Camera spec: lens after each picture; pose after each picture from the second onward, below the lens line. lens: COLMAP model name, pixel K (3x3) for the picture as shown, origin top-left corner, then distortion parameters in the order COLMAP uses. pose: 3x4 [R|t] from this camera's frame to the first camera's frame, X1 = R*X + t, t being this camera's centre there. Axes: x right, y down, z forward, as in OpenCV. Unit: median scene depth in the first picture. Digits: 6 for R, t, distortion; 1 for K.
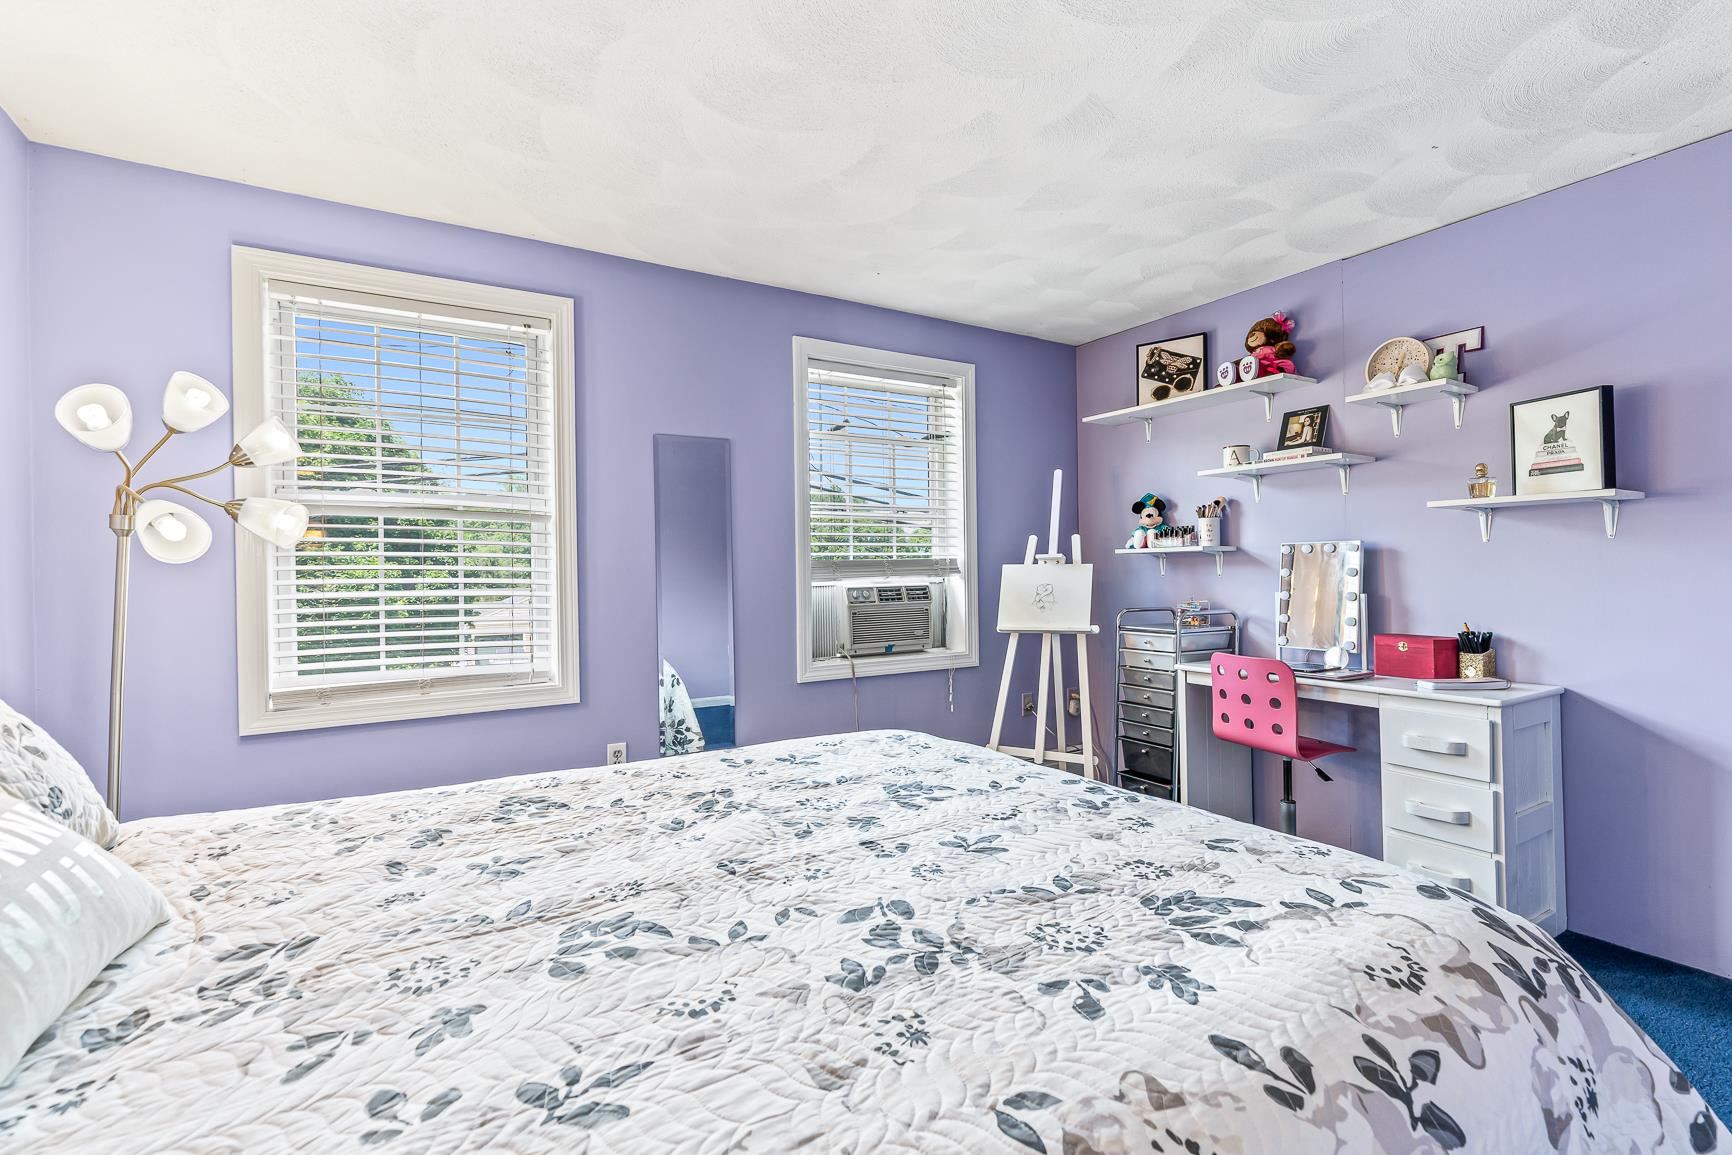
lens RADIAL K [[790.9, 0, 862.9], [0, 790.9, 566.0], [0, 0, 1]] dist [-0.000533, -0.000003]
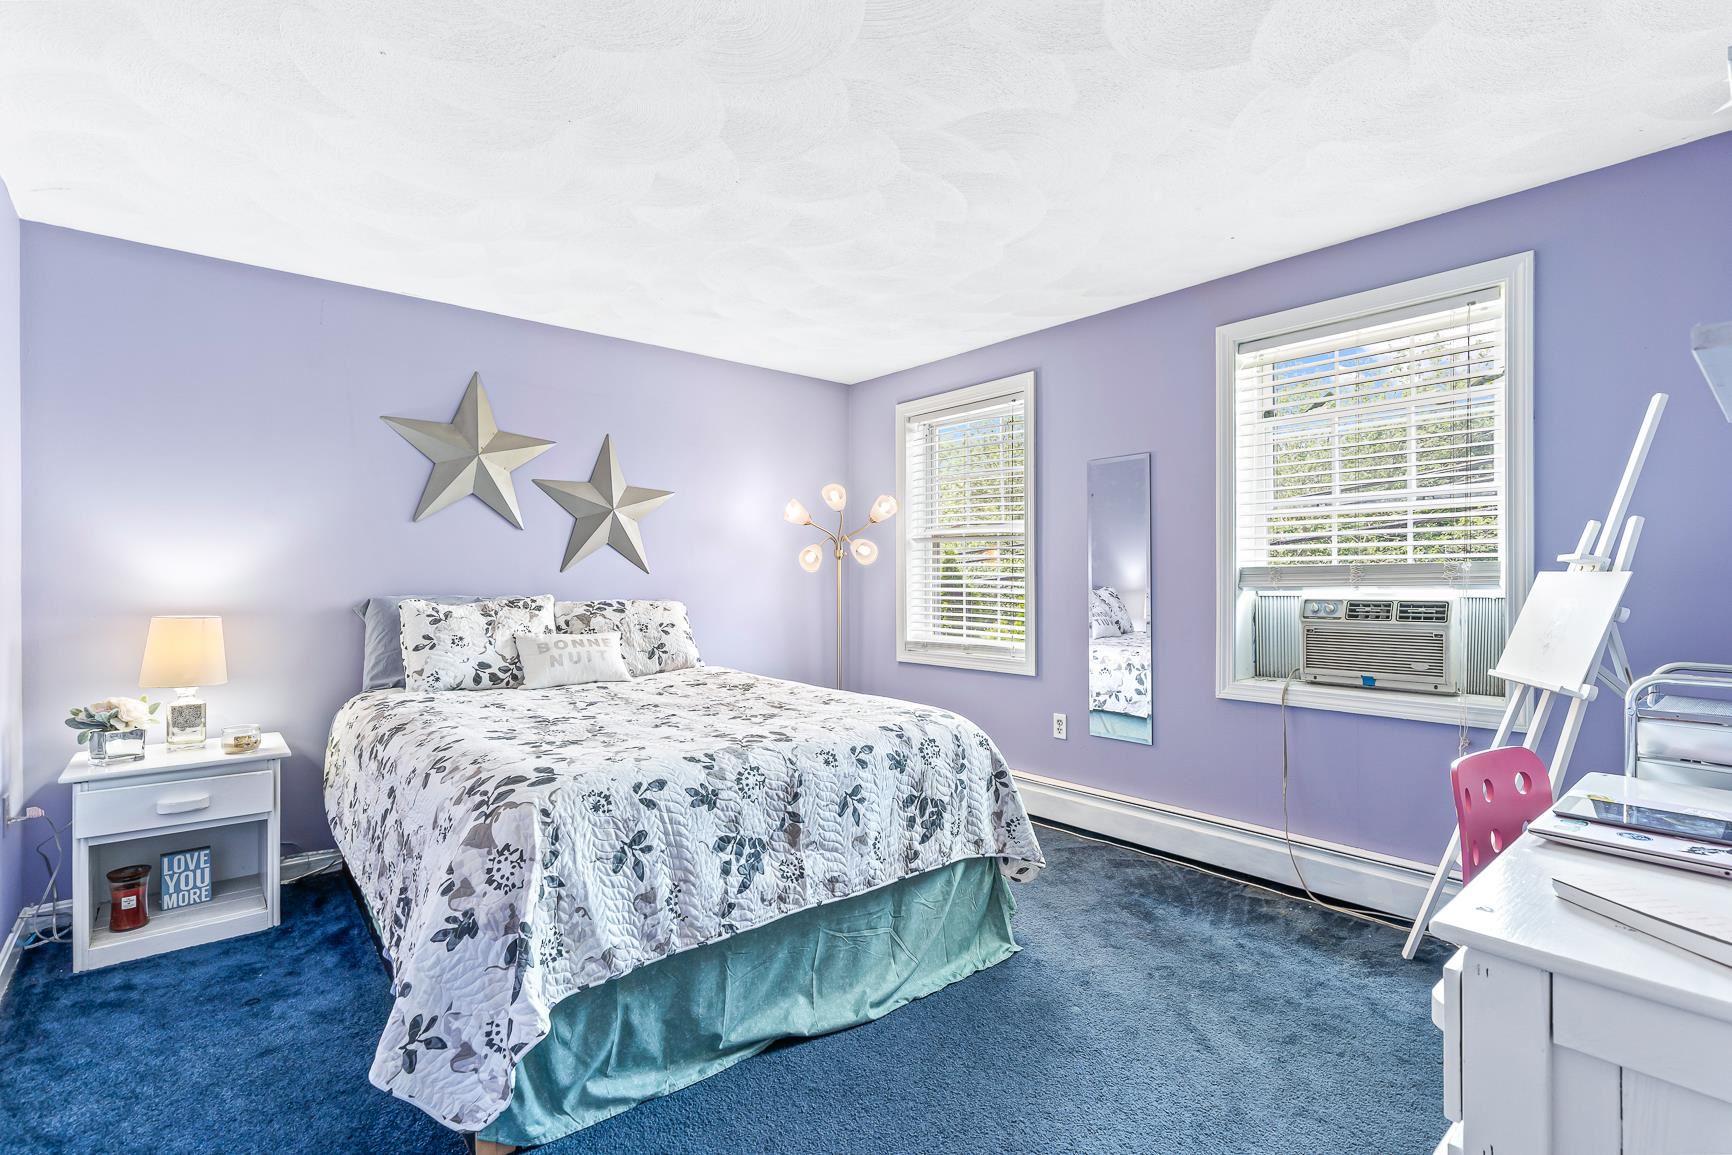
lens RADIAL K [[792.5, 0, 868.9], [0, 792.5, 575.7], [0, 0, 1]] dist [0.000859, 0.000353]
pose [[0.167175, 0.002879, -0.985923, 0.724803], [-0.004104, 0.999989, 0.002224, 0.003270], [0.985919, 0.003675, 0.167185, 0.409119]]
